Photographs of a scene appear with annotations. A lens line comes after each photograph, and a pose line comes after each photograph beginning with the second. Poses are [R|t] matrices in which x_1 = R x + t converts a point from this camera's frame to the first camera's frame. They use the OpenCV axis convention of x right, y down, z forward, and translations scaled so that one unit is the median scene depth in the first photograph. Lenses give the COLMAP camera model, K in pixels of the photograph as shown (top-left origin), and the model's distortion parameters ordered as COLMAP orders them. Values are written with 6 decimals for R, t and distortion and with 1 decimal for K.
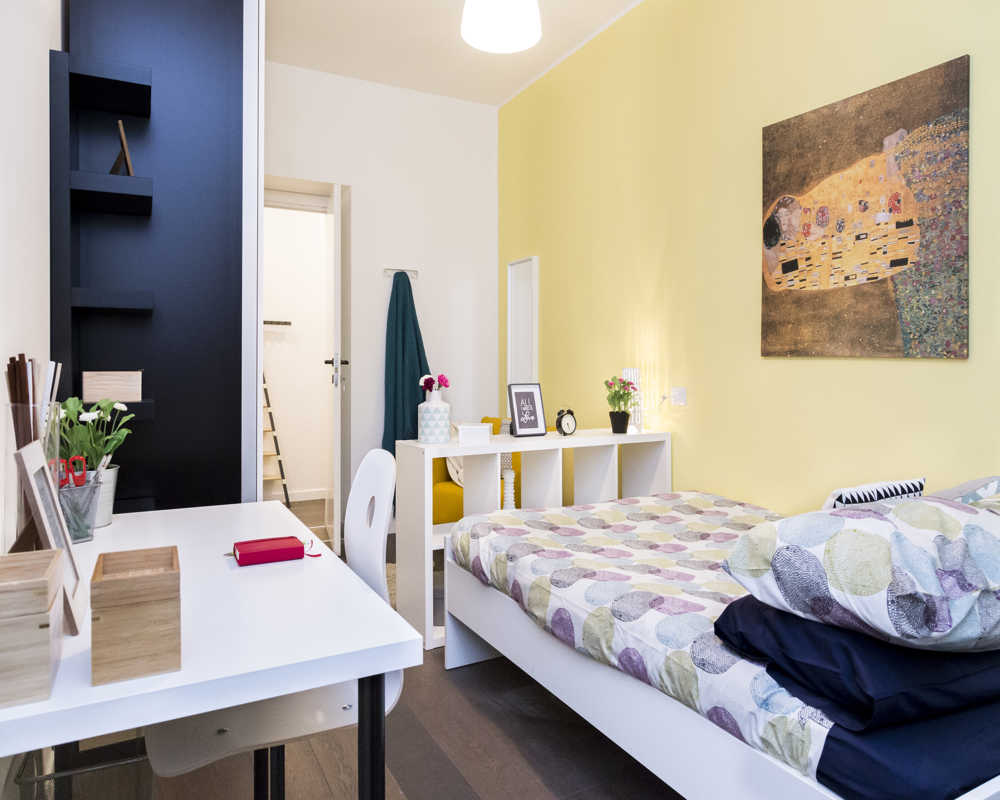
lens RADIAL K [[703.6, 0, 500.6], [0, 703.6, 391.4], [0, 0, 1]] dist [0.007715, 0.005090]
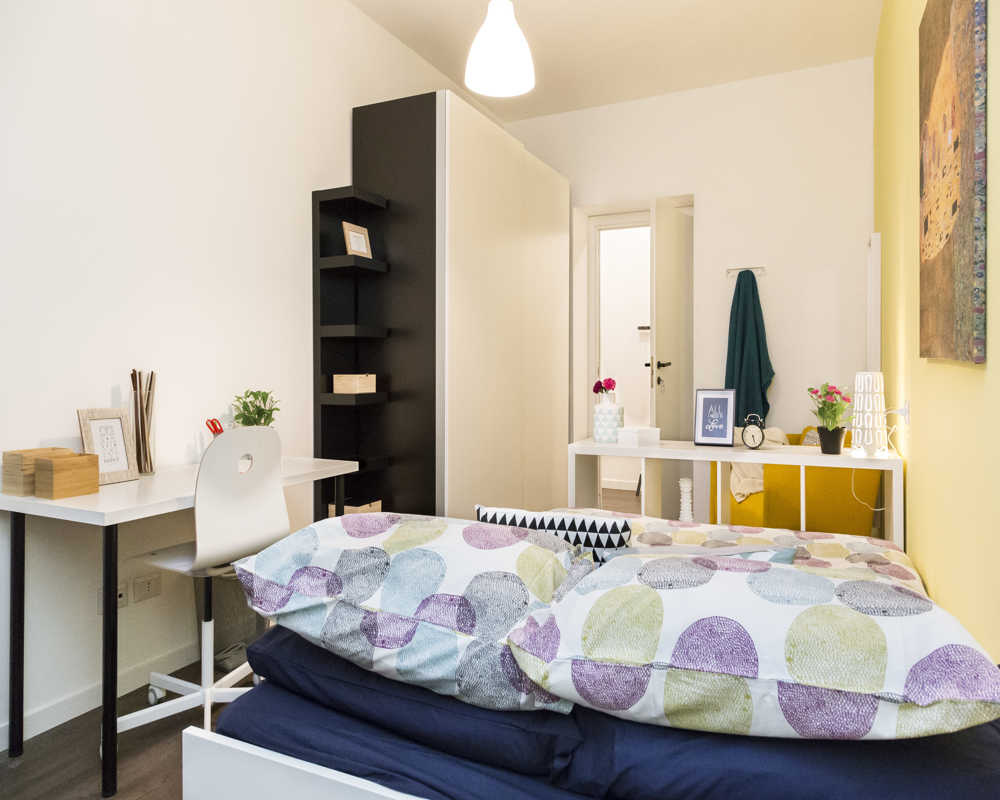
lens RADIAL K [[703.6, 0, 497.8], [0, 703.6, 401.3], [0, 0, 1]] dist [0.007715, 0.005090]
pose [[0.528966, 0.039131, -0.847741, 0.665139], [-0.025372, 0.999219, 0.030292, -0.015421], [0.848264, 0.005485, 0.529545, 0.268859]]
